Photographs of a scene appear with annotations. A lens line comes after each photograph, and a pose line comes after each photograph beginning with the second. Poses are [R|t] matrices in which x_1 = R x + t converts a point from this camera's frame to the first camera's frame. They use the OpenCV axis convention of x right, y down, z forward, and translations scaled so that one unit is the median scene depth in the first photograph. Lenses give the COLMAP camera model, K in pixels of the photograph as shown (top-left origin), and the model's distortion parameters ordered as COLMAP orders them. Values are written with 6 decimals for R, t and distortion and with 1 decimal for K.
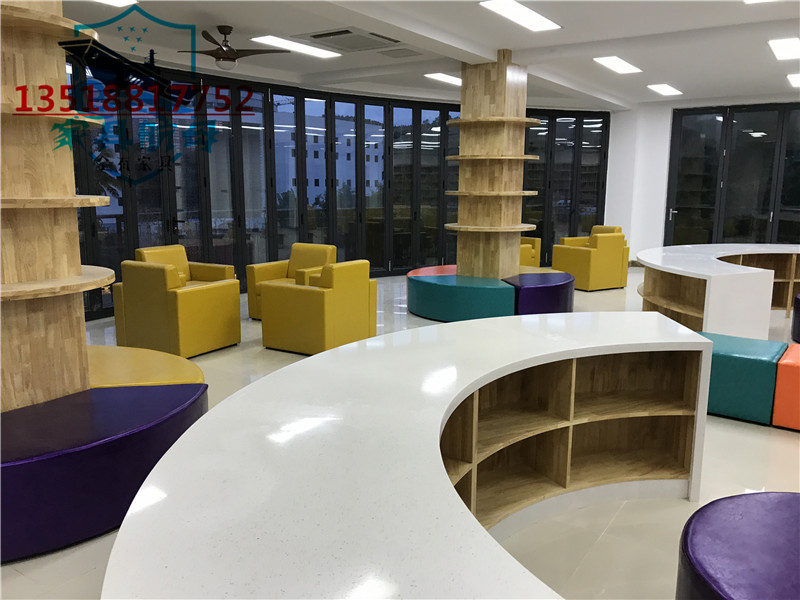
lens RADIAL K [[661.9, 0, 400.1], [0, 661.9, 301.0], [0, 0, 1]] dist [0.050800, -0.077709]
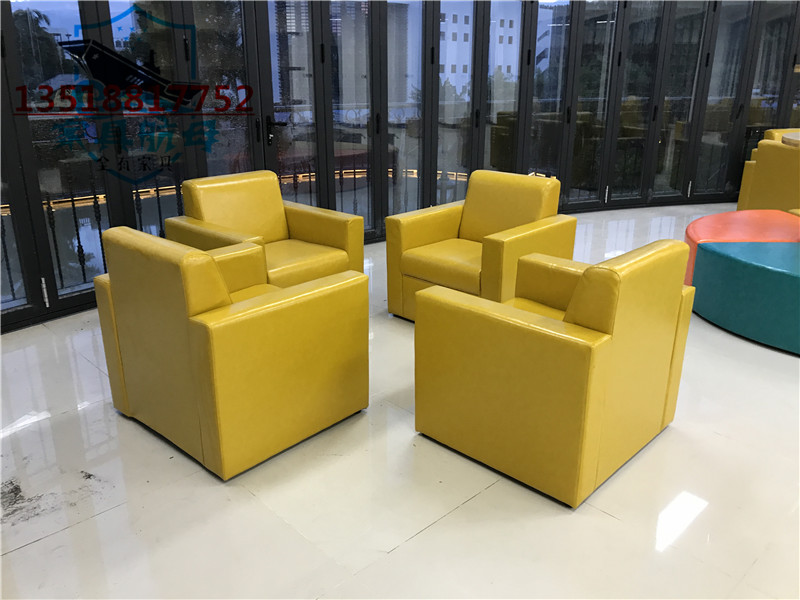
lens RADIAL K [[661.9, 0, 399.9], [0, 661.9, 302.9], [0, 0, 1]] dist [0.050800, -0.077709]
pose [[0.977665, 0.057200, -0.202237, -0.108045], [-0.024067, 0.986392, 0.162640, -0.069667], [0.208788, -0.154140, 0.965737, 0.474561]]
